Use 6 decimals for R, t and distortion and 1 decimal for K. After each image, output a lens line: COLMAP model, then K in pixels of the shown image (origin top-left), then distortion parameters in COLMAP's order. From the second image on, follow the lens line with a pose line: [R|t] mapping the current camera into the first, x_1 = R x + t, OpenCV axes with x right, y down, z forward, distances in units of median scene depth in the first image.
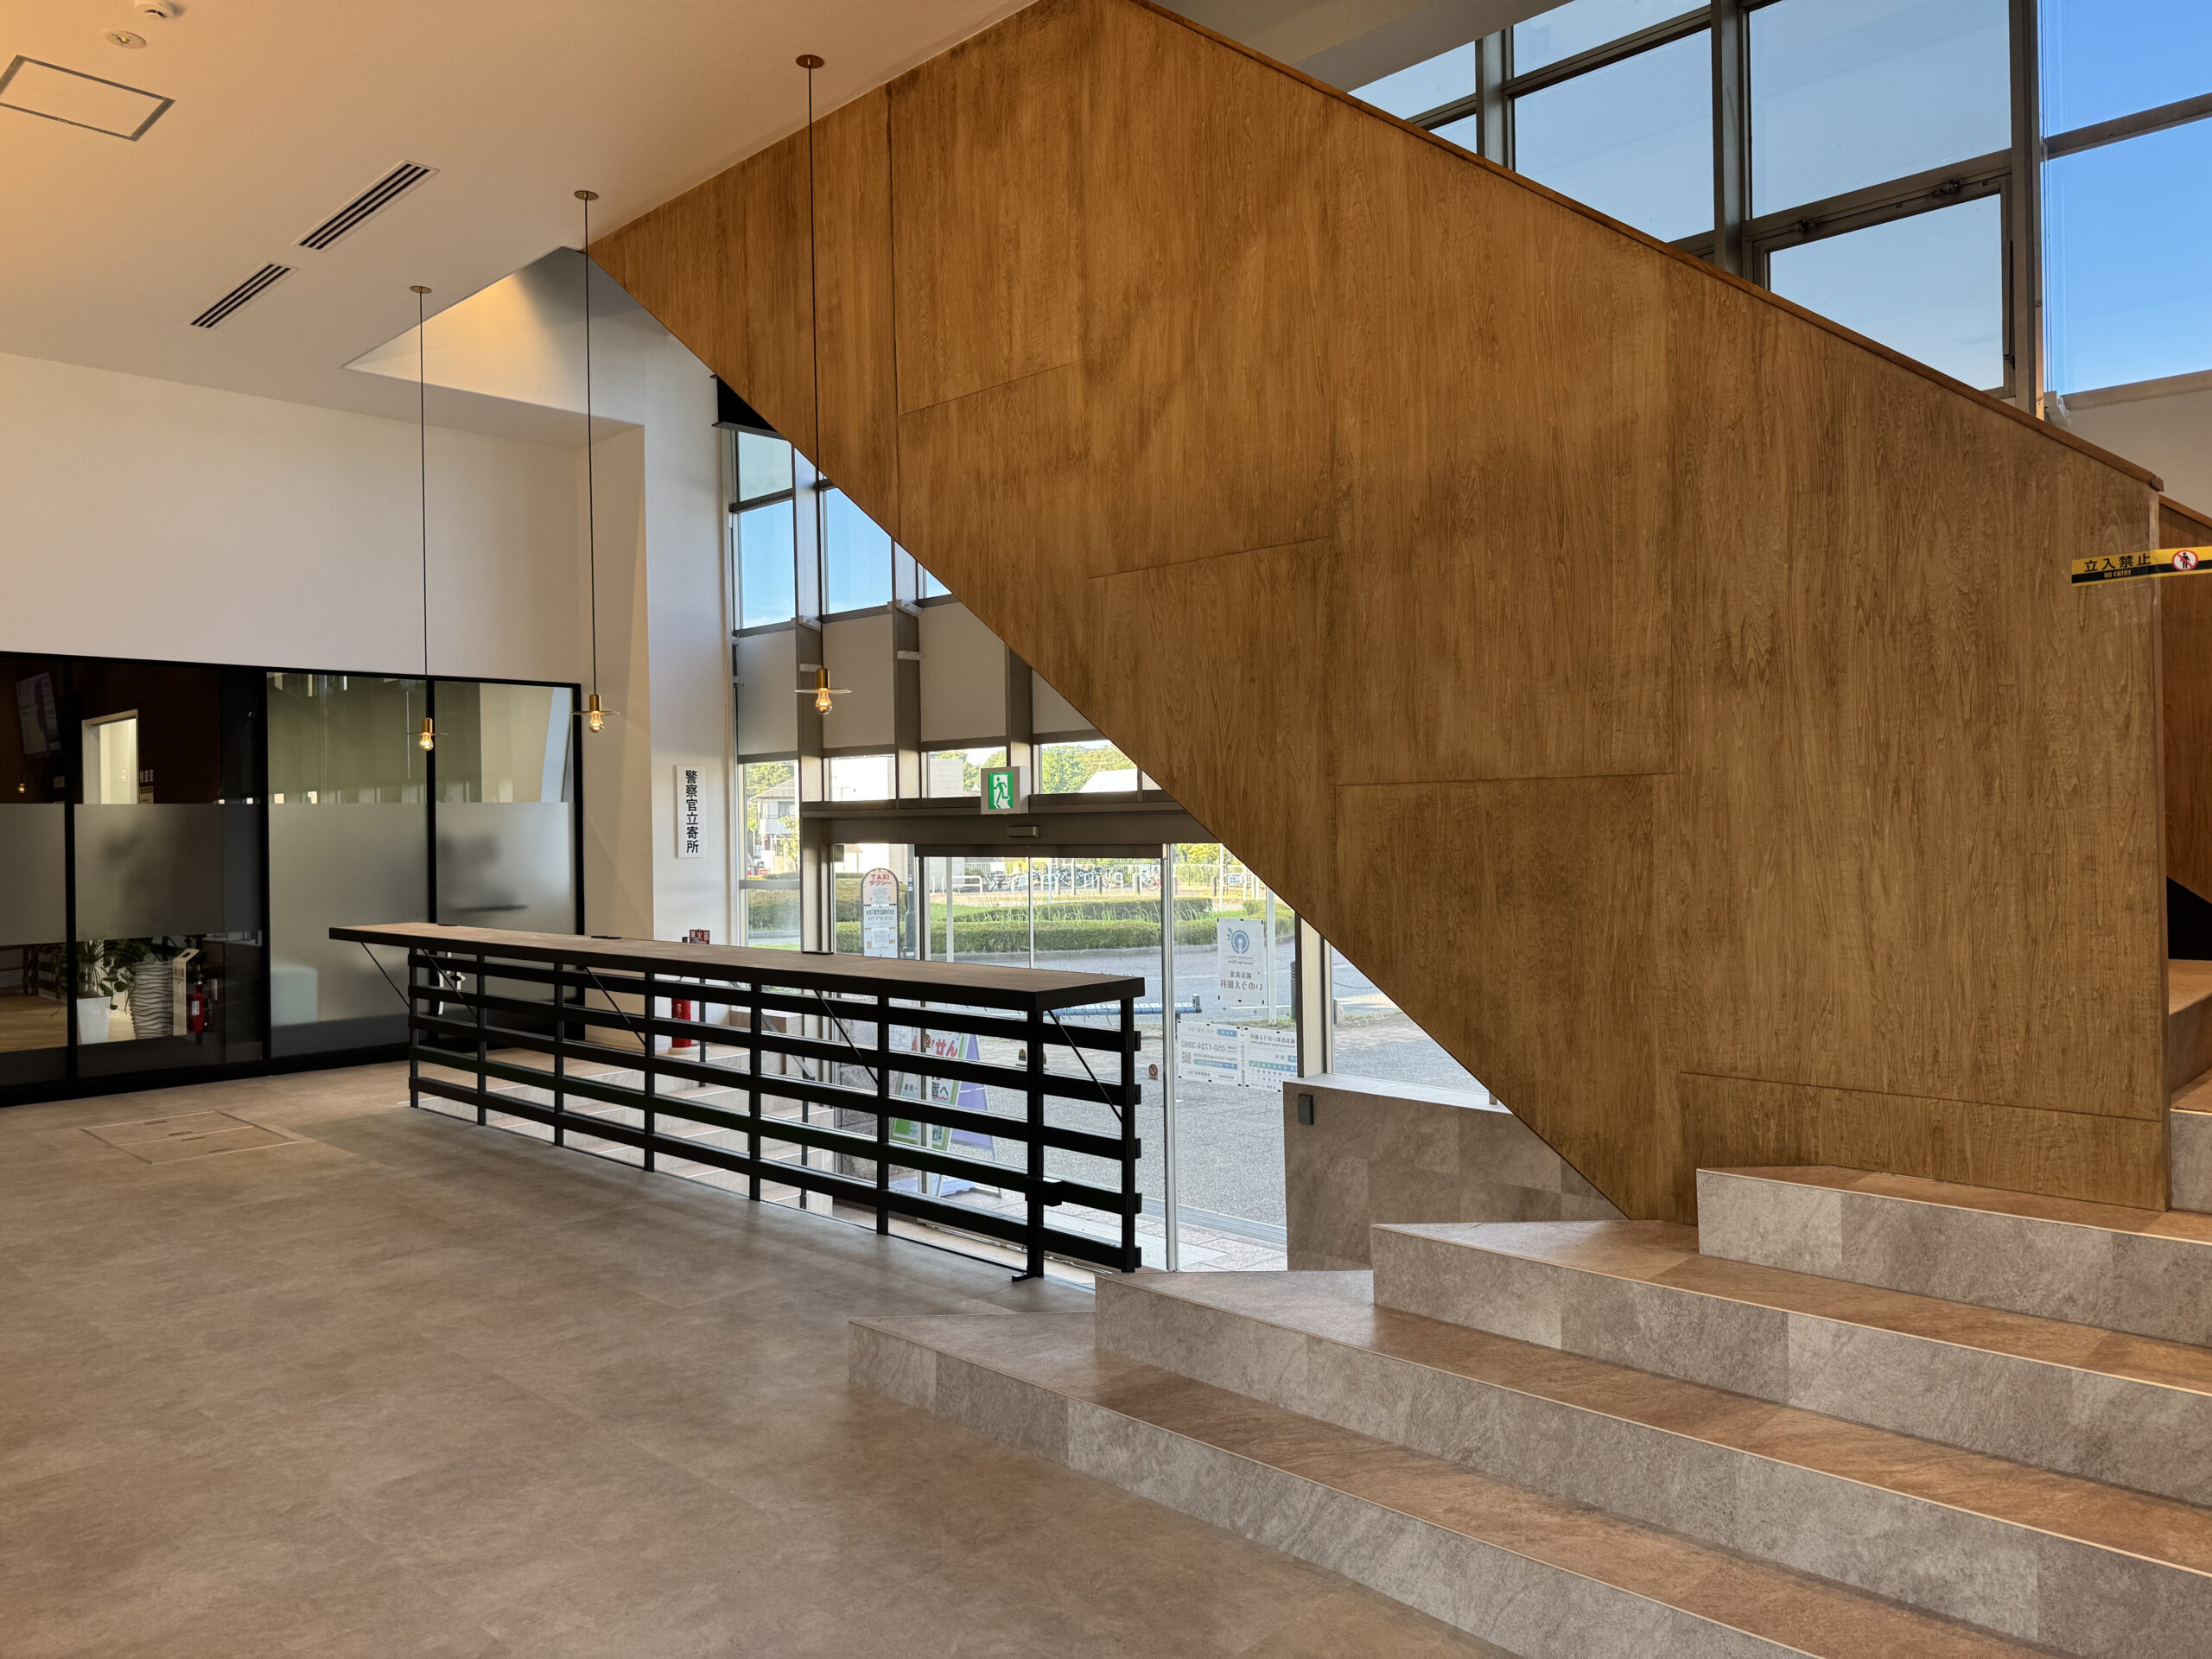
lens RADIAL K [[1547.4, 0, 1057.7], [0, 1547.4, 810.6], [0, 0, 1]] dist [0.055787, -0.044064]
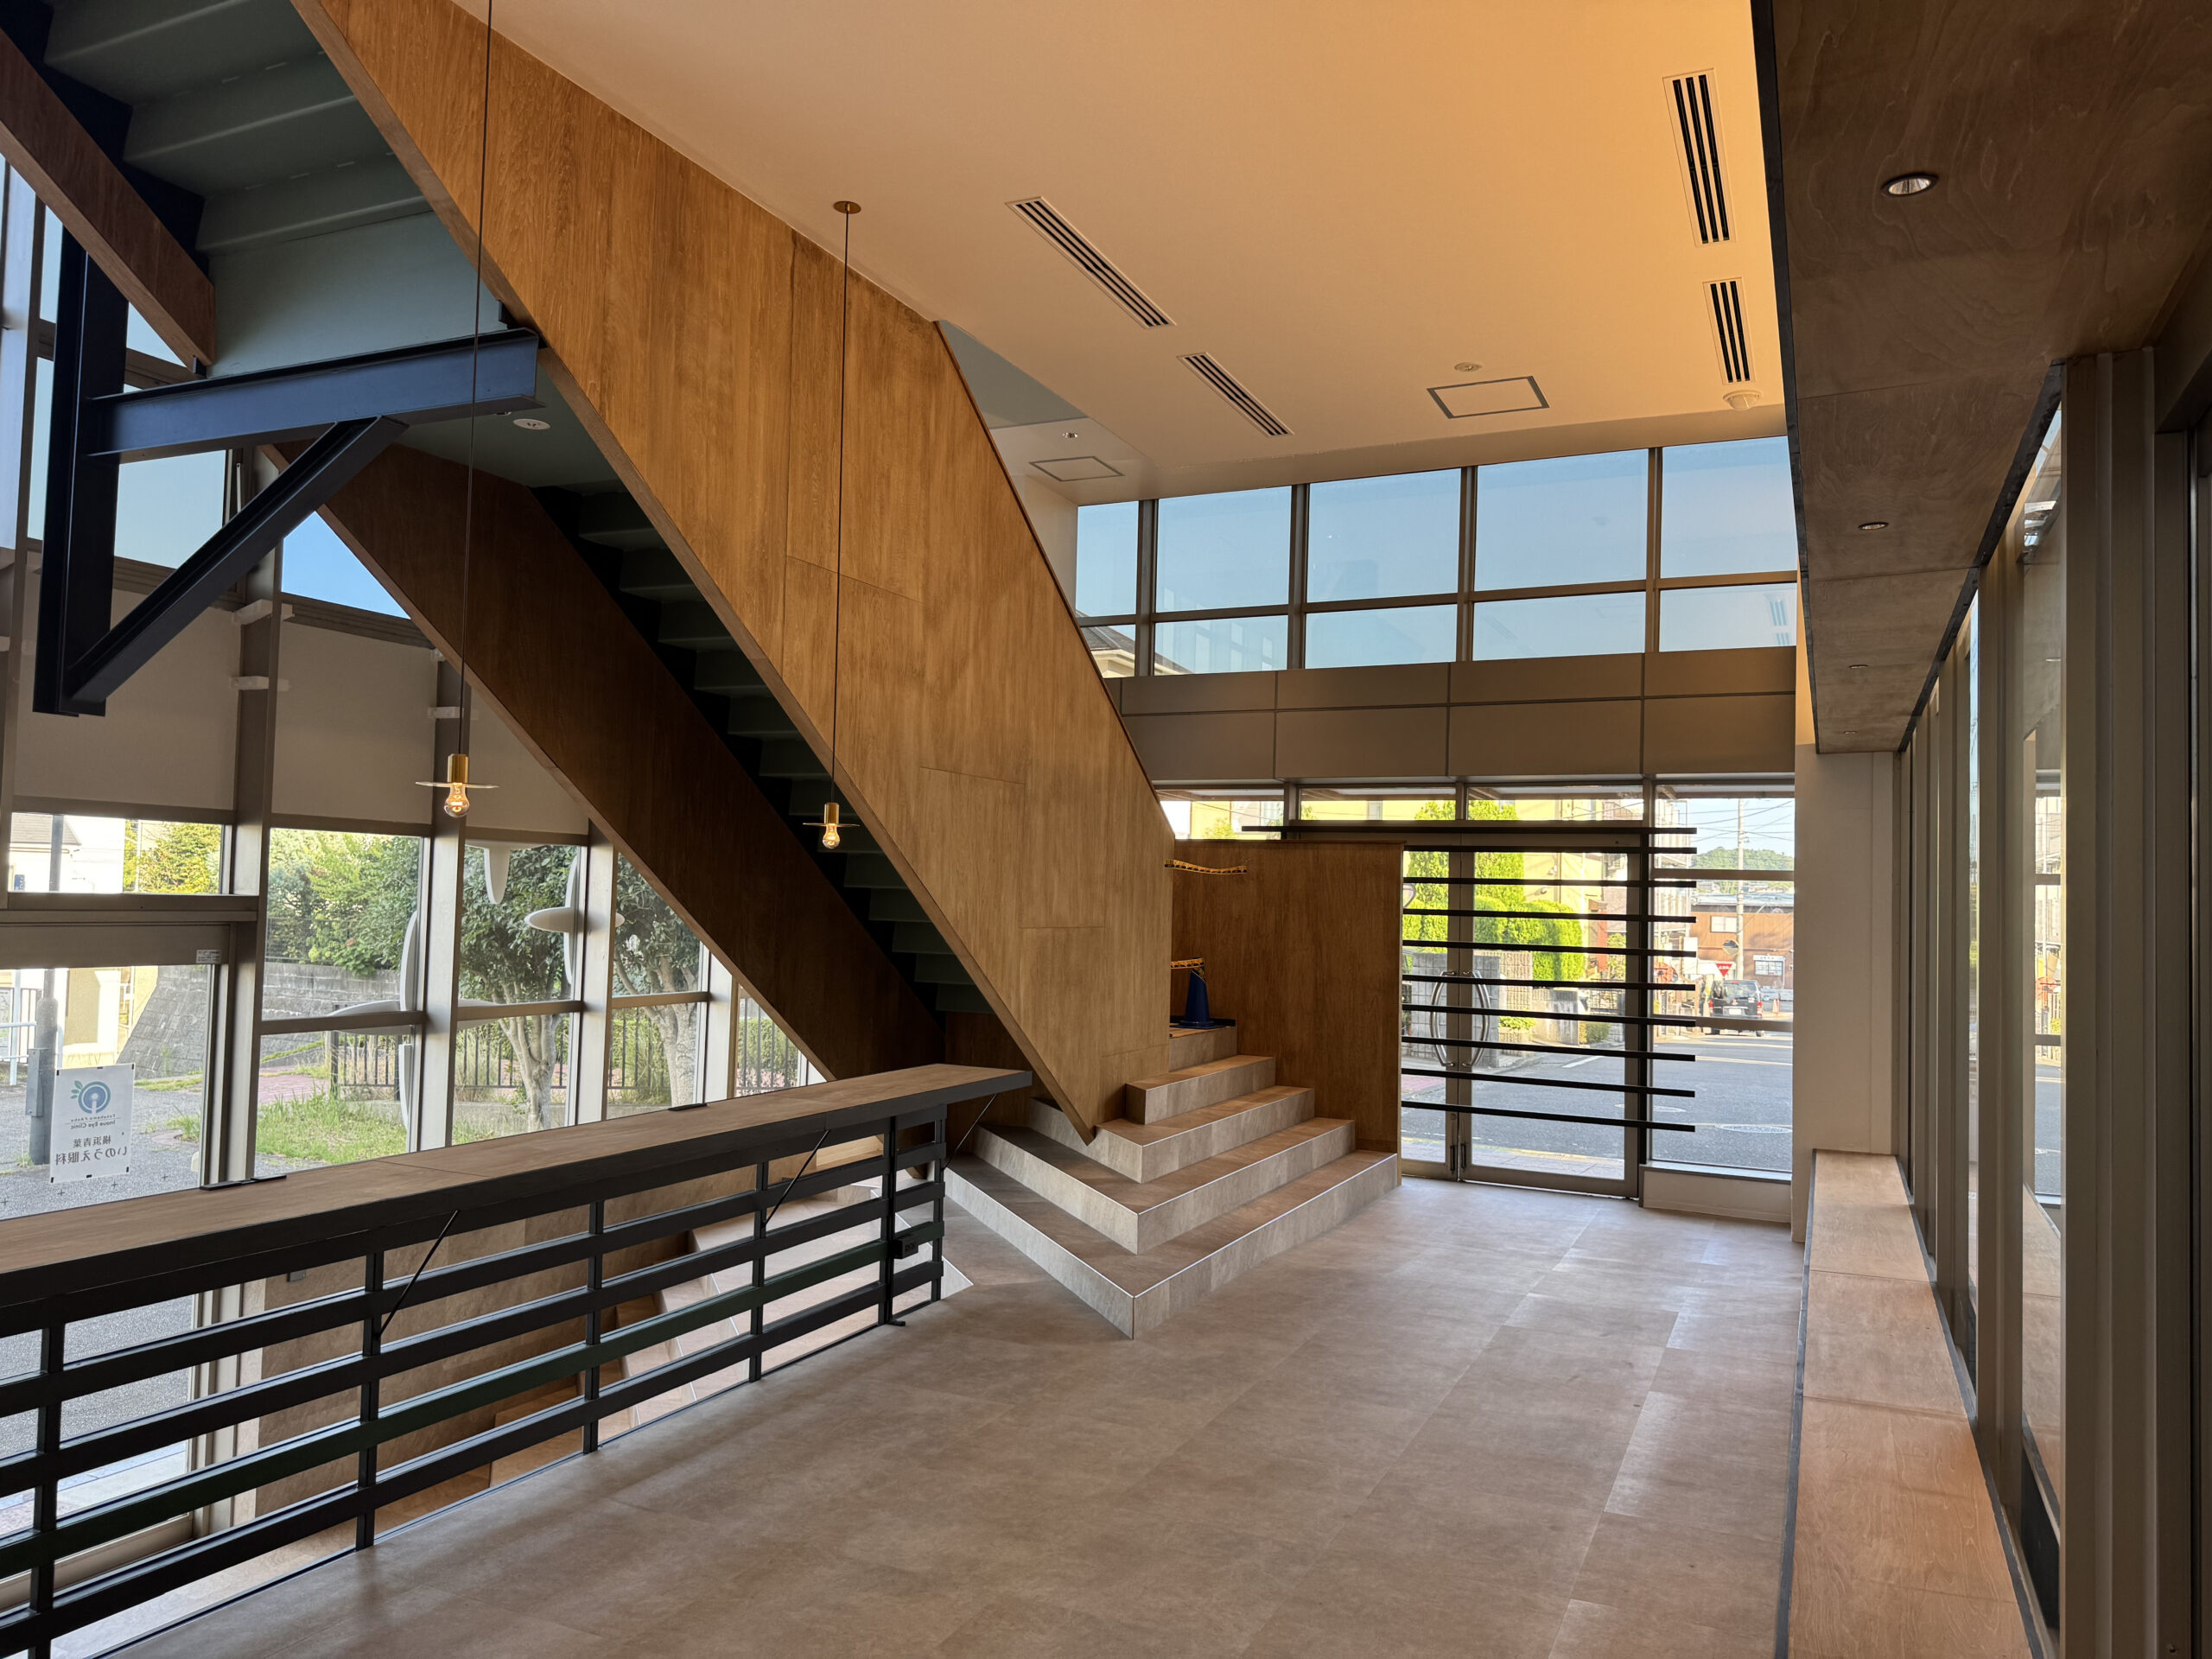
lens RADIAL K [[1547.4, 0, 1111.8], [0, 1547.4, 842.9], [0, 0, 1]] dist [0.055787, -0.044064]
pose [[-0.347226, 0.045889, 0.936658, -1.398433], [-0.023302, 0.998071, -0.057536, -0.013751], [-0.937492, -0.041804, -0.345487, 1.424263]]
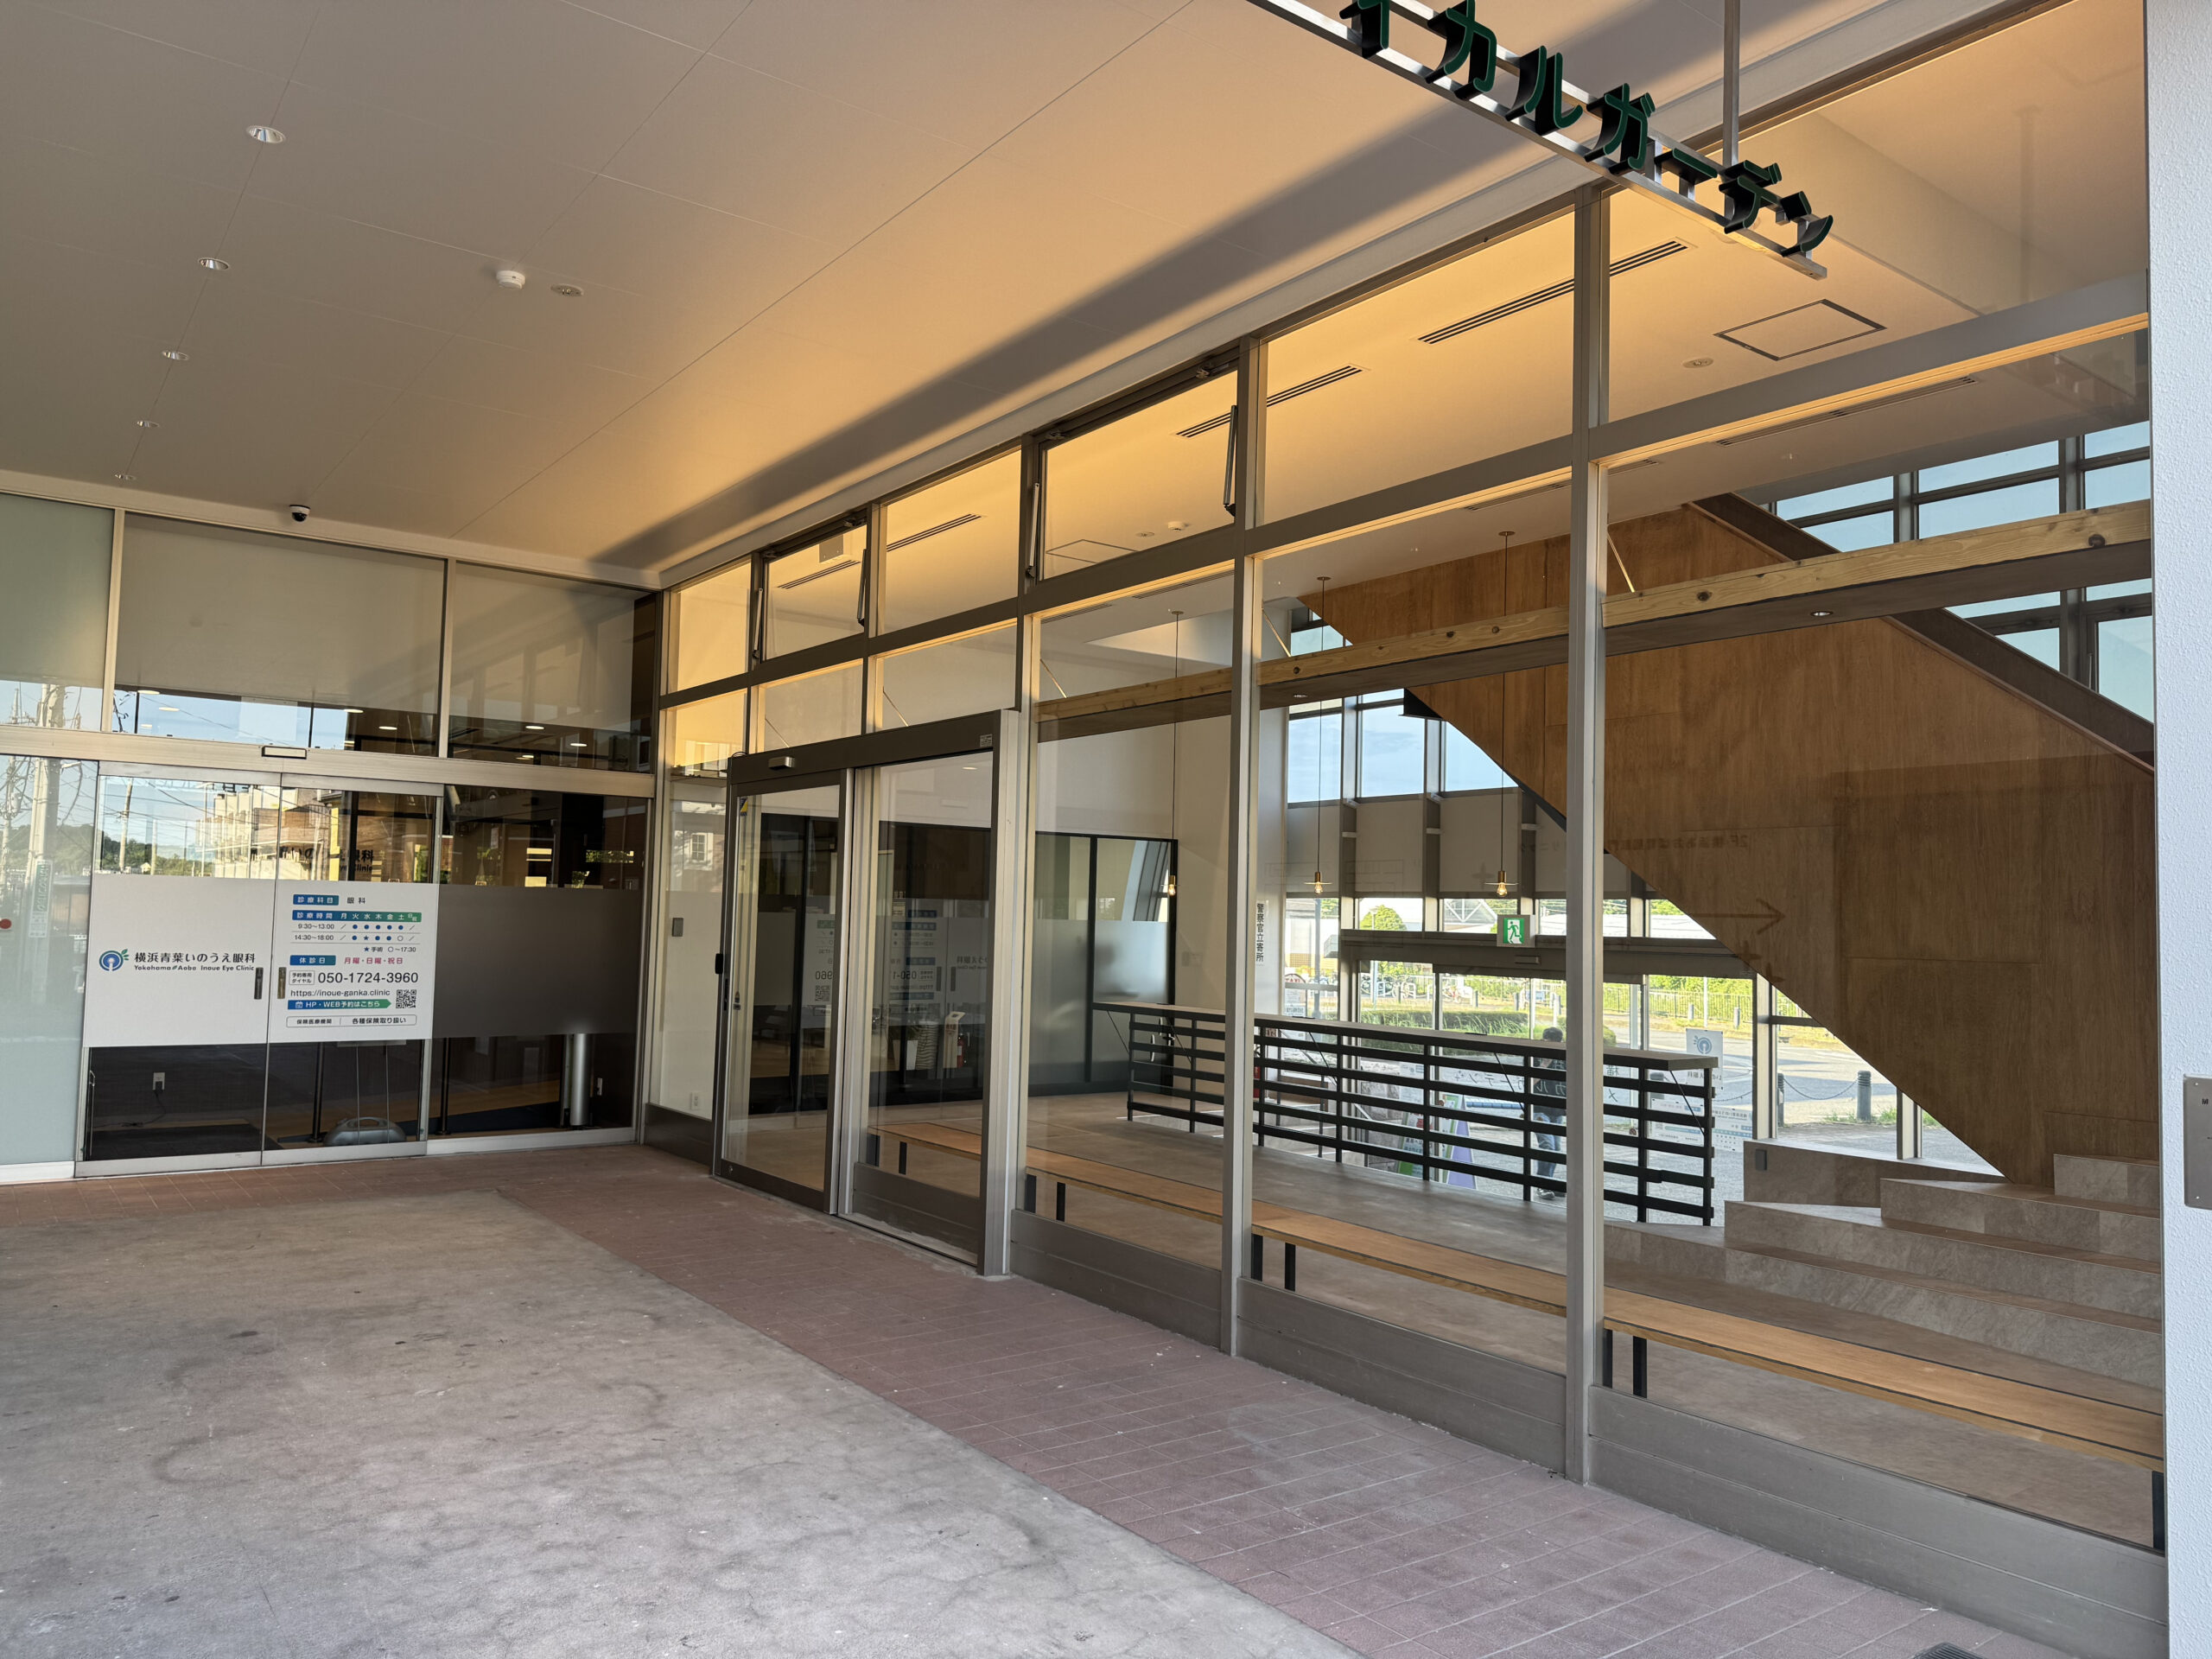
lens RADIAL K [[1547.4, 0, 1093.8], [0, 1547.4, 828.1], [0, 0, 1]] dist [0.055787, -0.044064]
pose [[0.988673, 0.030720, -0.146908, -0.429220], [-0.038725, 0.997899, -0.051942, -0.036150], [0.145004, 0.057043, 0.987785, -0.976577]]
